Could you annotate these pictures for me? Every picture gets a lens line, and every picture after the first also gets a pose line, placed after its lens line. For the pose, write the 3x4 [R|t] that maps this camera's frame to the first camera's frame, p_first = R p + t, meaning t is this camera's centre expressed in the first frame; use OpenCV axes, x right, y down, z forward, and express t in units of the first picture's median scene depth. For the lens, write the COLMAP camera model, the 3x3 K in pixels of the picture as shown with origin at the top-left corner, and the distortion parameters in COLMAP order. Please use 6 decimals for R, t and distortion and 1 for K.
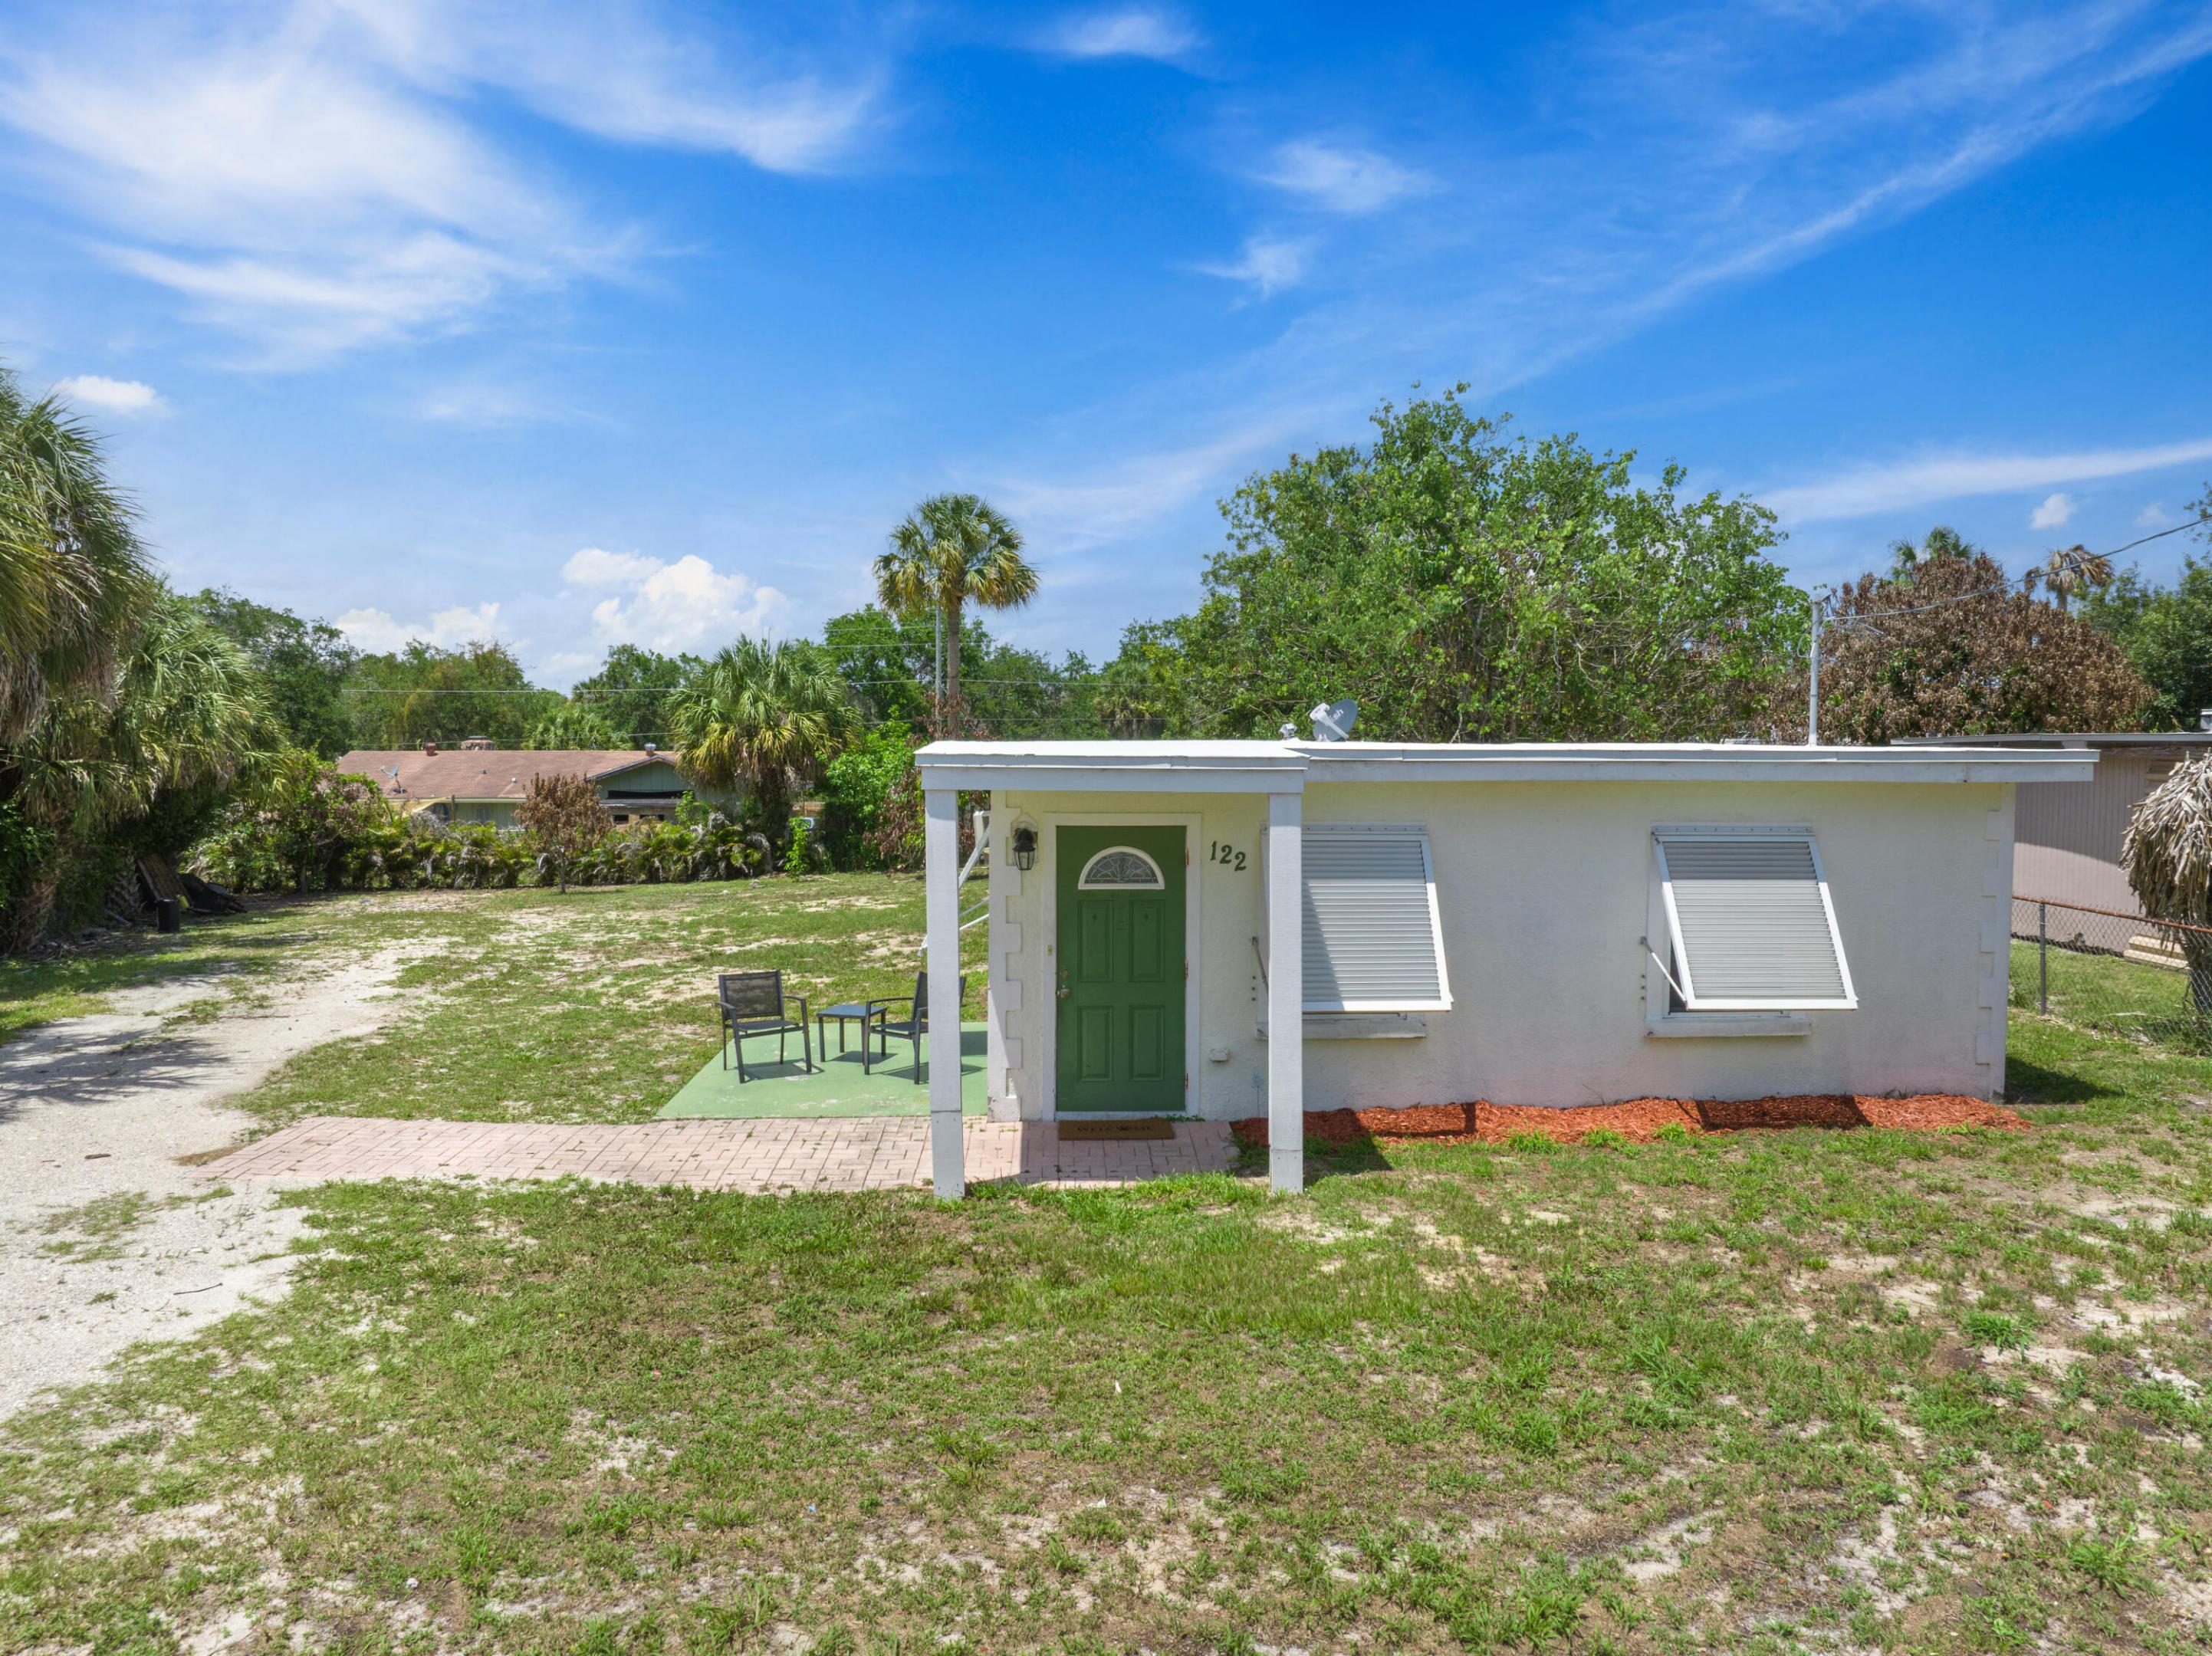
lens RADIAL K [[1567.4, 0, 1106.0], [0, 1567.4, 828.0], [0, 0, 1]] dist [-0.046417, 0.000177]
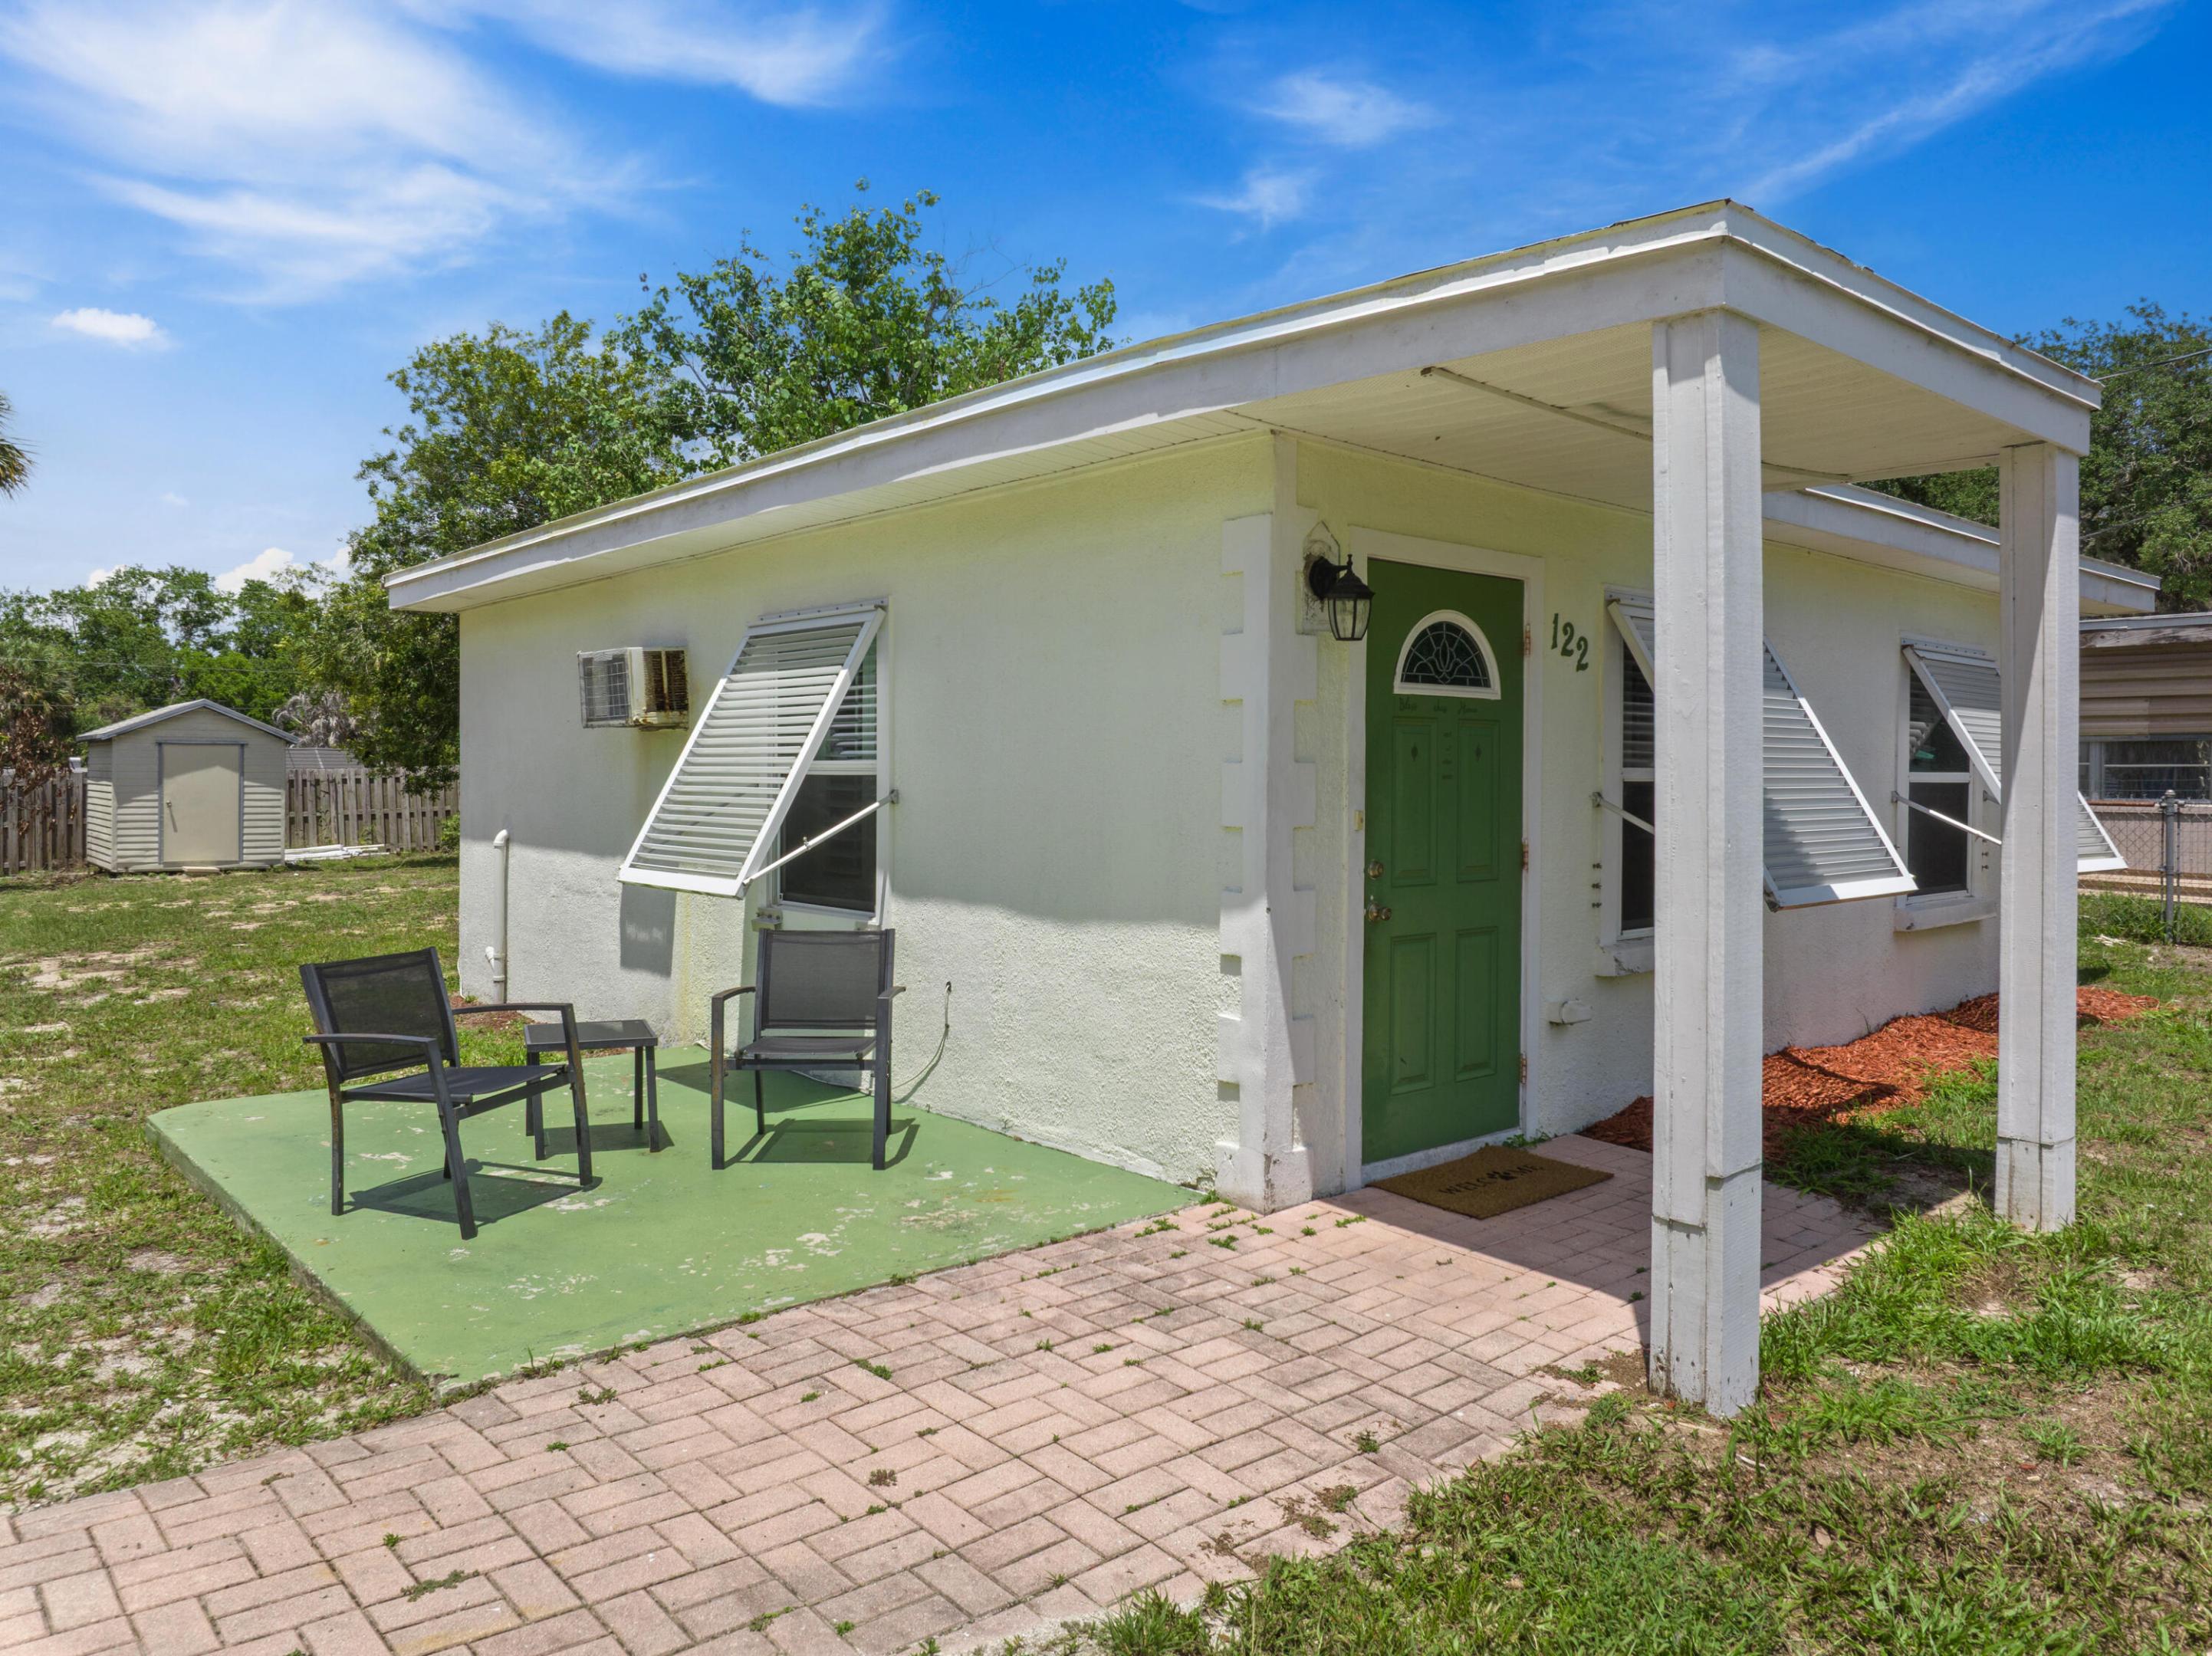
lens RADIAL K [[1575.2, 0, 1156.0], [0, 1575.2, 776.3], [0, 0, 1]] dist [-0.047033, 0.031524]
pose [[0.765446, 0.003914, 0.643489, -0.395907], [0.030542, 0.998634, -0.042404, 0.085624], [-0.642775, 0.052111, 0.764280, 0.696276]]
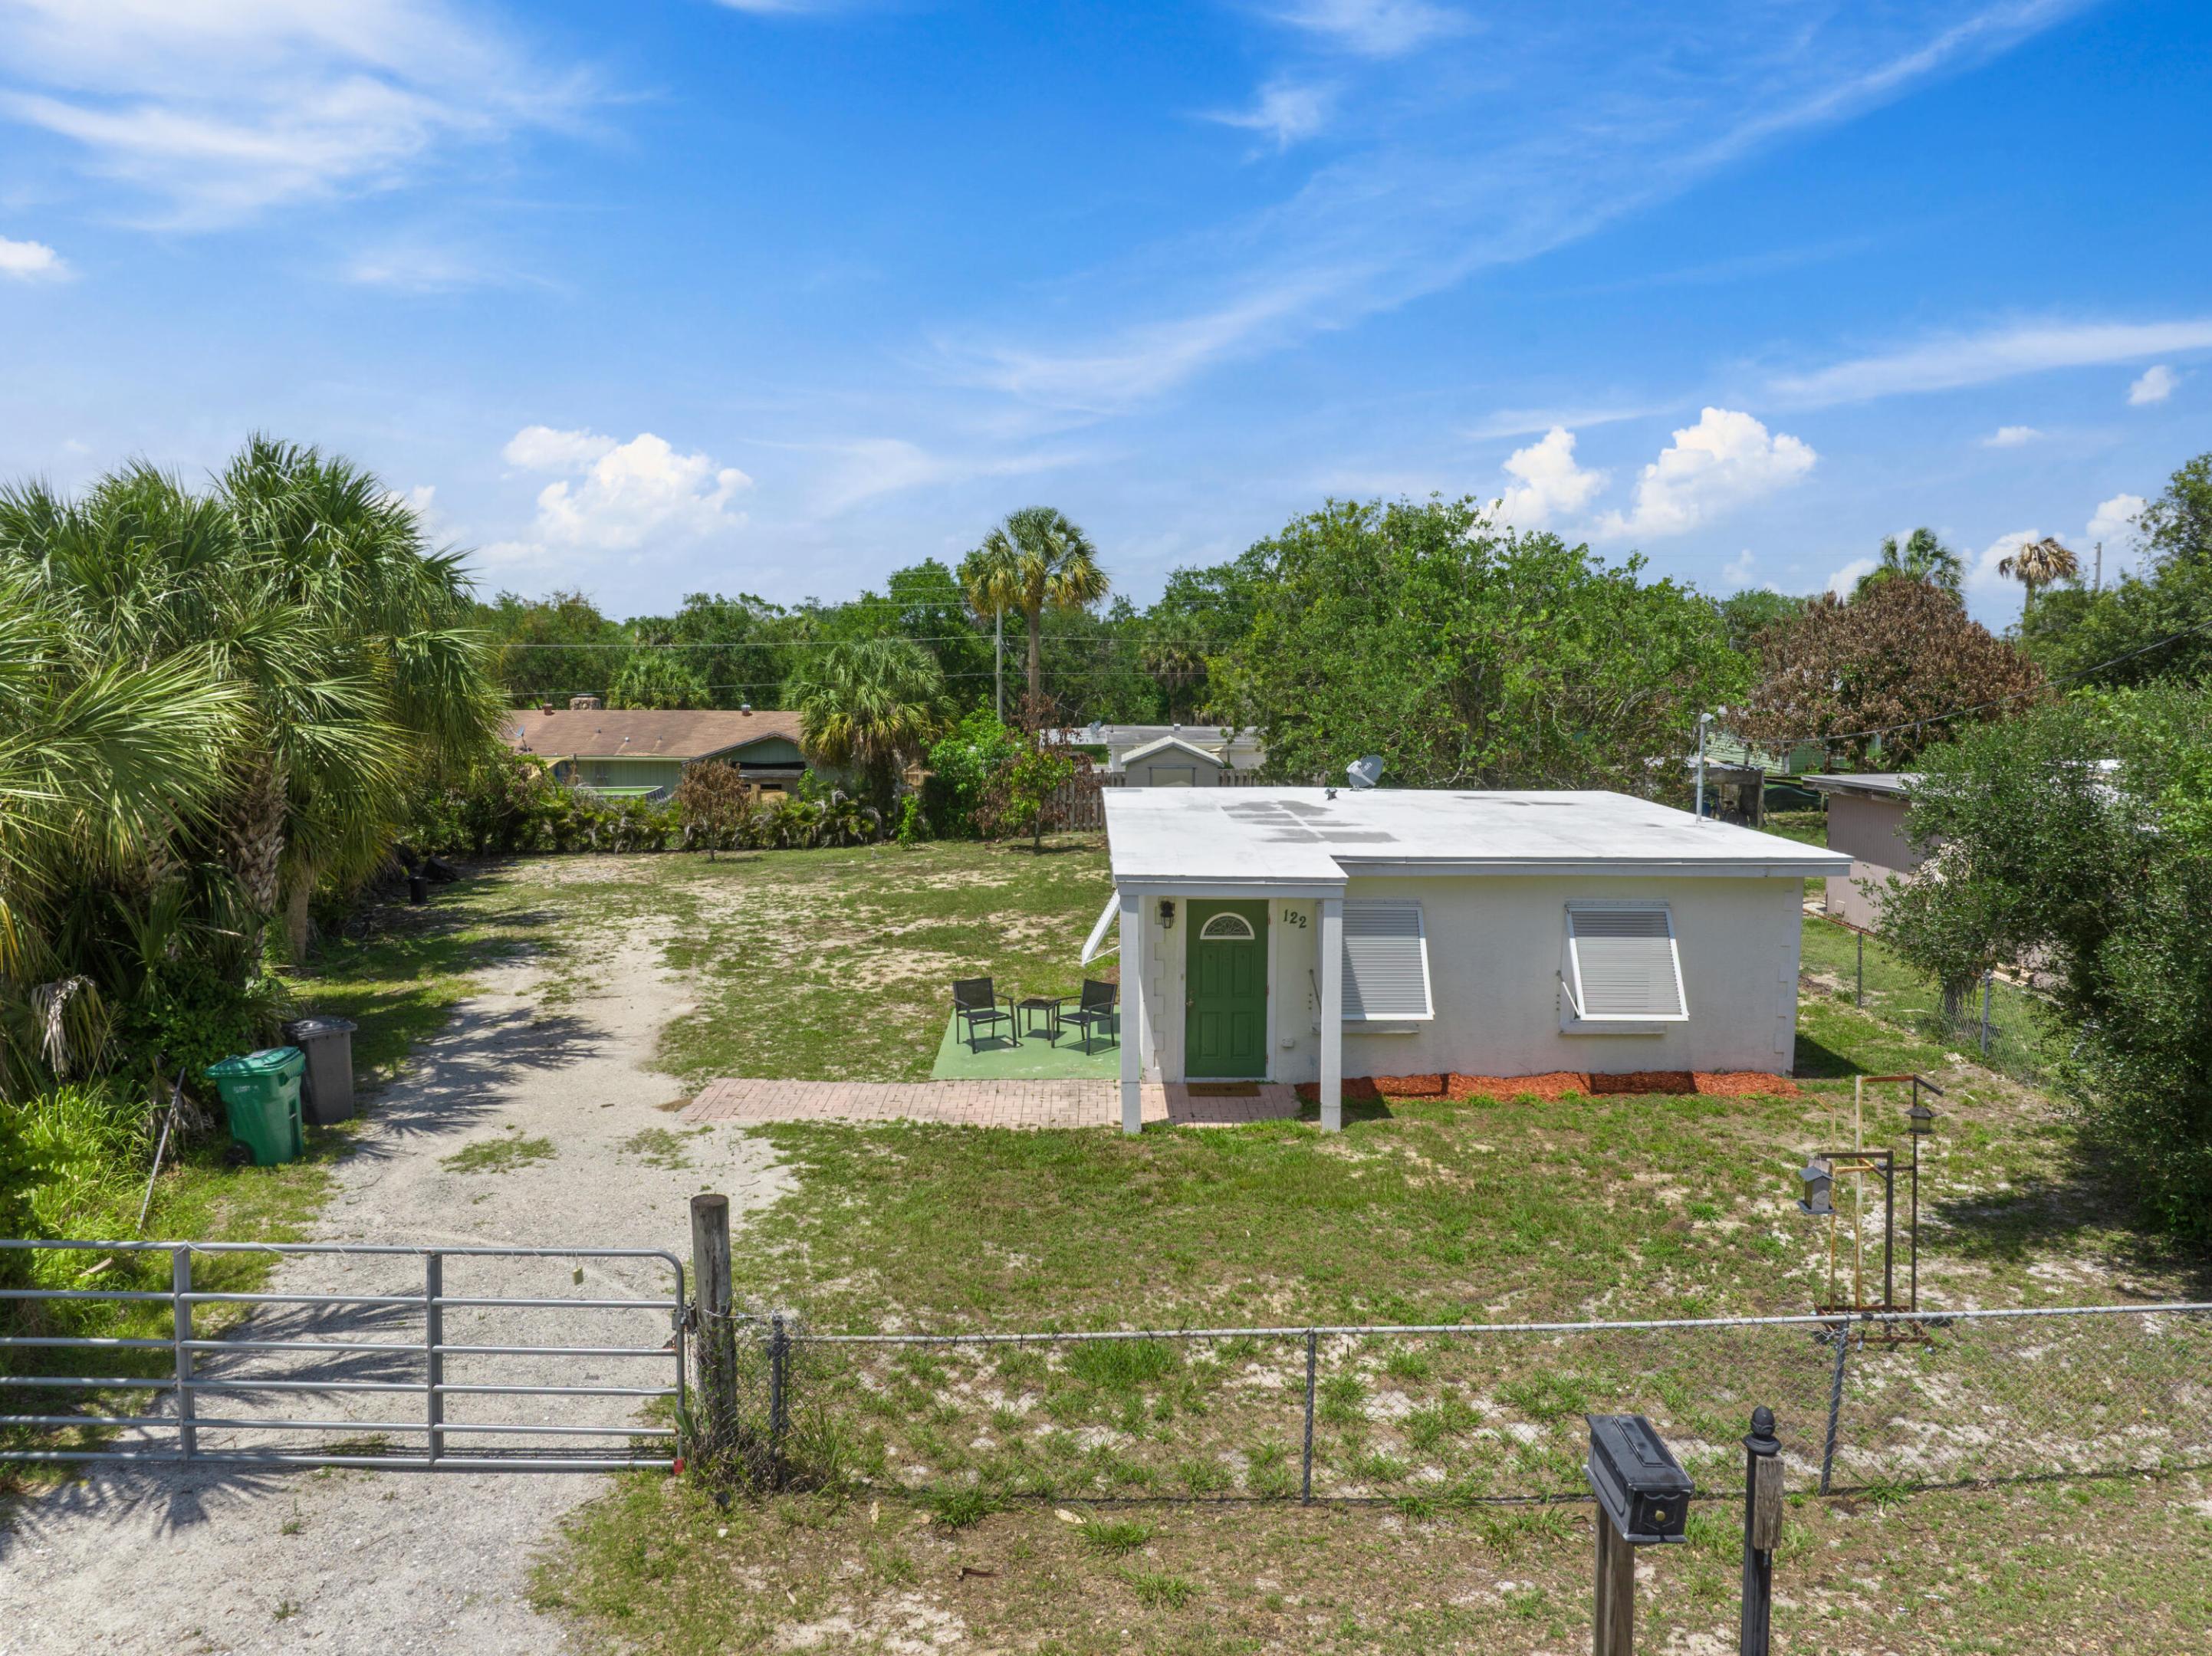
lens RADIAL K [[1563.3, 0, 1106.0], [0, 1563.3, 828.0], [0, 0, 1]] dist [-0.035379, -0.002855]
pose [[0.999788, 0.005900, -0.019716, -0.085230], [-0.004816, 0.998498, 0.054568, -0.163970], [0.020008, -0.054462, 0.998315, -0.595305]]
